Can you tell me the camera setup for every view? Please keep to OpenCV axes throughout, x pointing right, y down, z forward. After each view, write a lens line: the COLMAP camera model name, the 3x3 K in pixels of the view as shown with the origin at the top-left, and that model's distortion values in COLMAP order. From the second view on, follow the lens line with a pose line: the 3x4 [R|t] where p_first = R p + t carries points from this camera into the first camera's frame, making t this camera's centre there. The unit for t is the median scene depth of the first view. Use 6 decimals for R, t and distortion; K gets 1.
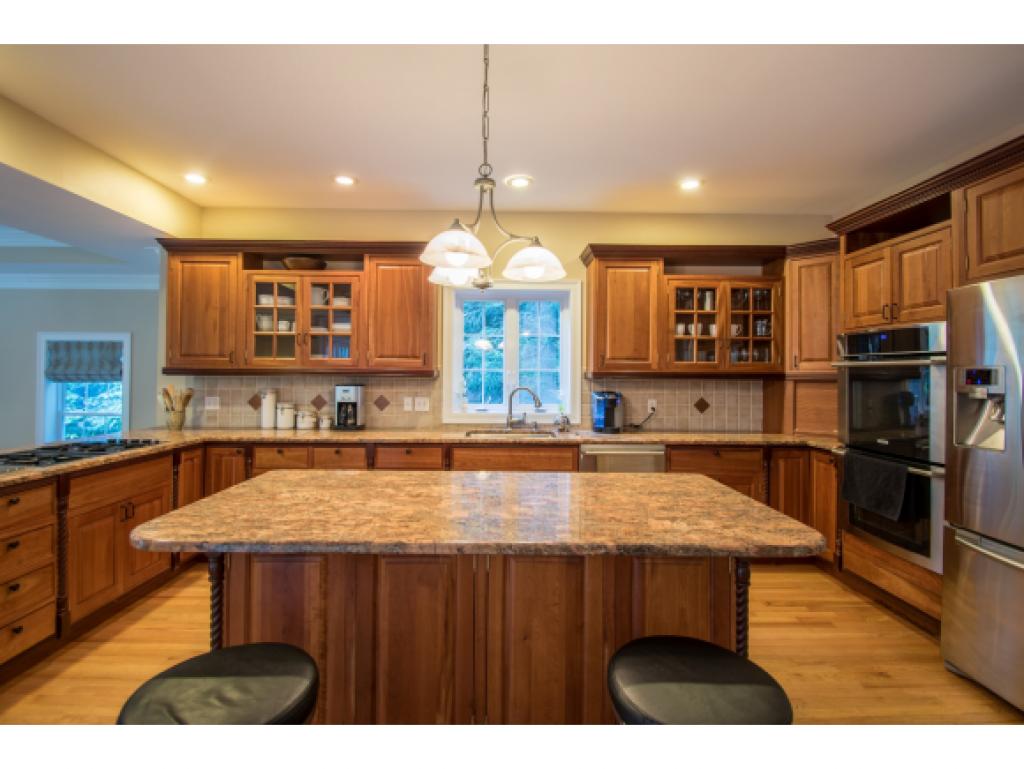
lens RADIAL K [[469.3, 0, 502.2], [0, 469.3, 373.6], [0, 0, 1]] dist [-0.001427, -0.004242]
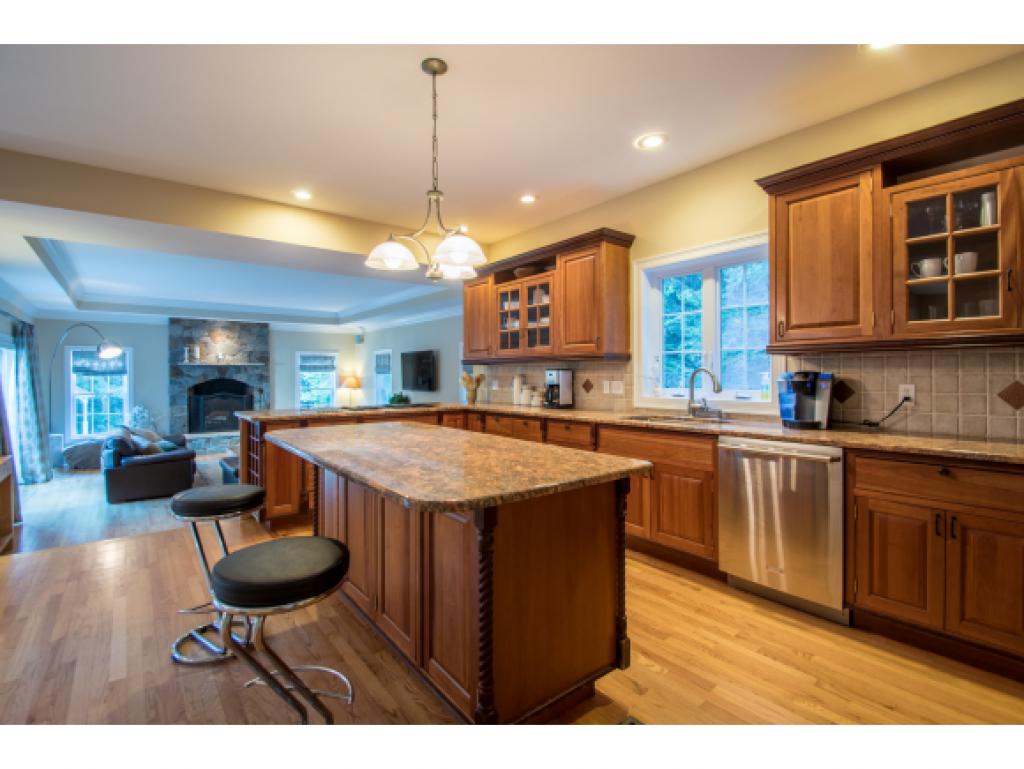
lens RADIAL K [[469.3, 0, 508.5], [0, 469.3, 376.1], [0, 0, 1]] dist [-0.001427, -0.004242]
pose [[0.620264, -0.007881, -0.784353, 0.522465], [0.013599, 0.999907, 0.000708, 0.039060], [0.784275, -0.011105, 0.620314, 0.191510]]
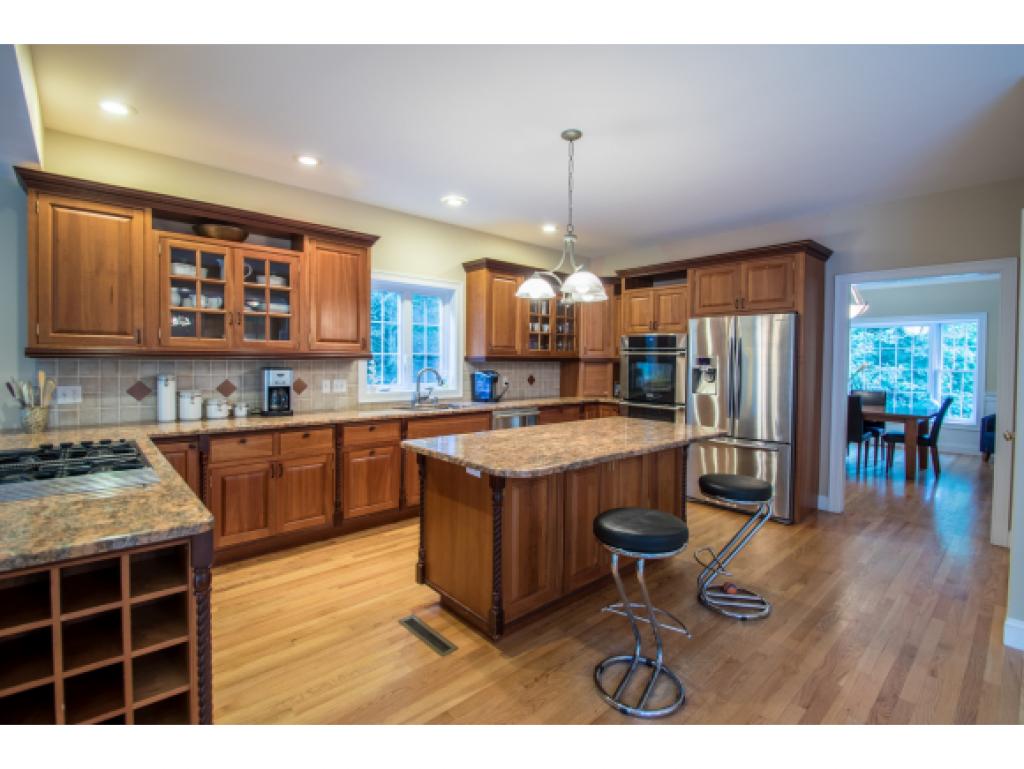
lens RADIAL K [[469.3, 0, 498.9], [0, 469.3, 373.8], [0, 0, 1]] dist [-0.001427, -0.004242]
pose [[0.762307, -0.018625, 0.646947, -0.618379], [-0.008467, 0.999213, 0.038744, -0.006118], [-0.647160, -0.035013, 0.761550, -0.023935]]
